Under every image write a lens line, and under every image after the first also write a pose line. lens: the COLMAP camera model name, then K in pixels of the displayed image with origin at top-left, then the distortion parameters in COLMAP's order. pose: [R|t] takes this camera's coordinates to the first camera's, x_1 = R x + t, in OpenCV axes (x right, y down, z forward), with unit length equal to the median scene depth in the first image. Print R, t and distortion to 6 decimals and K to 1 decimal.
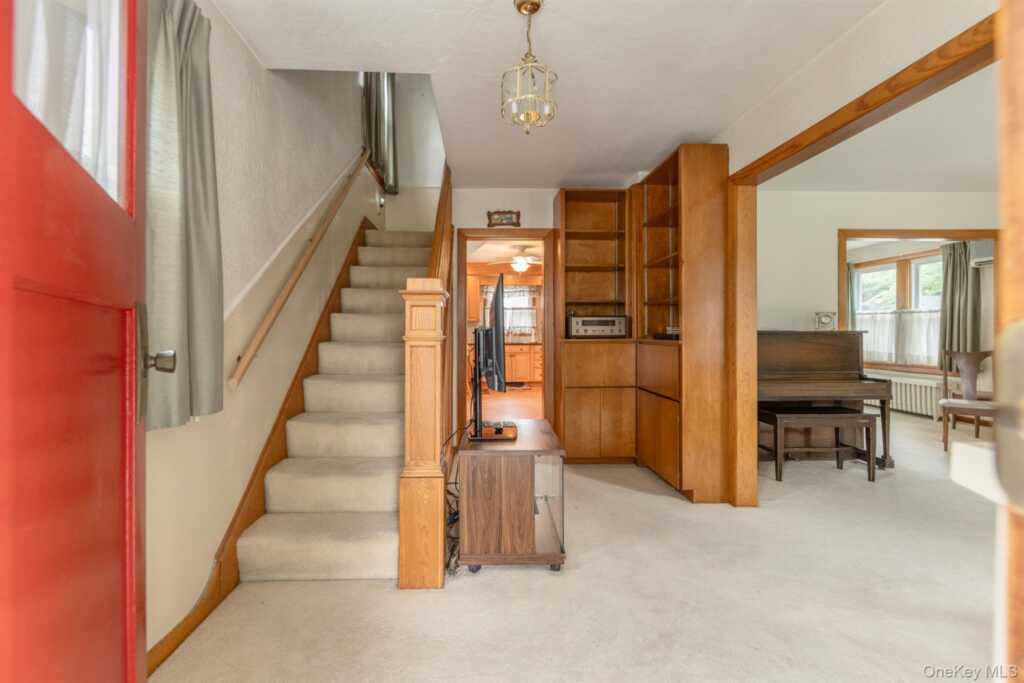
lens RADIAL K [[424.4, 0, 509.7], [0, 424.4, 334.4], [0, 0, 1]] dist [0.000245, -0.000012]
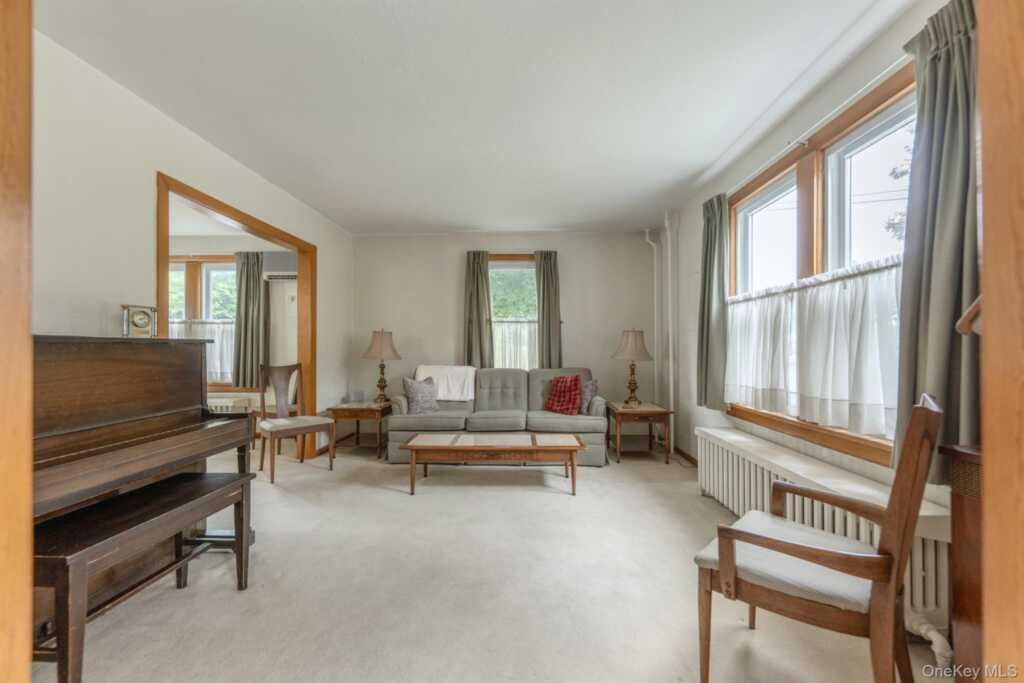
lens RADIAL K [[430.1, 0, 512.7], [0, 430.1, 347.0], [0, 0, 1]] dist [0.000594, -0.000016]
pose [[0.113309, 0.007515, 0.993531, 0.221236], [-0.001108, 0.999972, -0.007438, 0.006161], [-0.993559, -0.000258, 0.113314, 0.422399]]
